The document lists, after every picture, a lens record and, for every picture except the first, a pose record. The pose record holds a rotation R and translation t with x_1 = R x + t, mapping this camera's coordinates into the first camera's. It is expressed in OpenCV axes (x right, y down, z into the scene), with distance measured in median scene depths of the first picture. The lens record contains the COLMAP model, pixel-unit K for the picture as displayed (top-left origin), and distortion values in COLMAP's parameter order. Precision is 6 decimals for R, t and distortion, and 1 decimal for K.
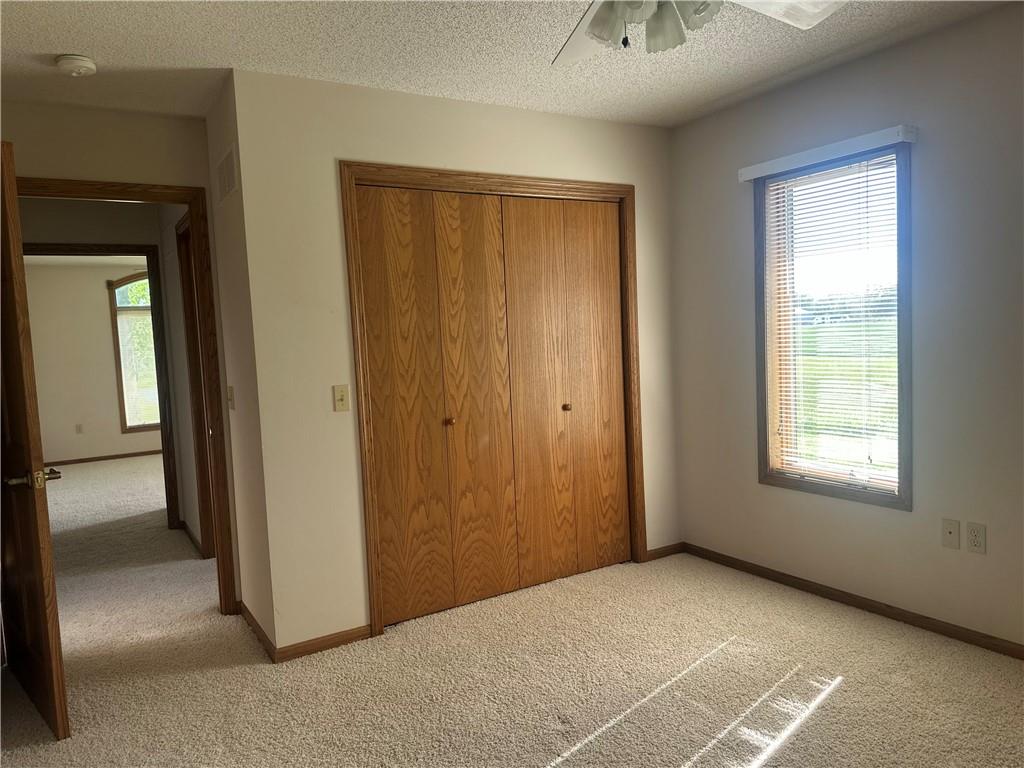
lens RADIAL K [[718.9, 0, 512.9], [0, 718.9, 382.1], [0, 0, 1]] dist [0.046929, -0.087613]
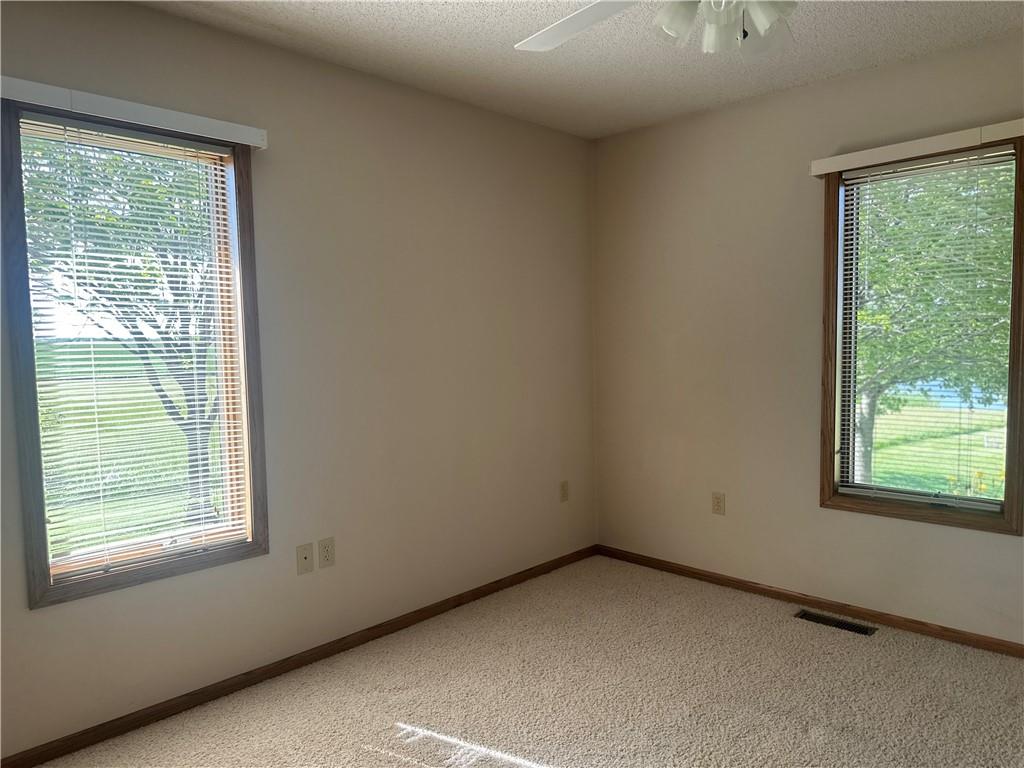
lens RADIAL K [[718.9, 0, 511.9], [0, 718.9, 386.3], [0, 0, 1]] dist [0.046929, -0.087613]
pose [[-0.226915, -0.009050, 0.973873, -0.366730], [0.101111, 0.994334, 0.032799, -0.027207], [-0.968652, 0.105912, -0.224714, 0.788359]]
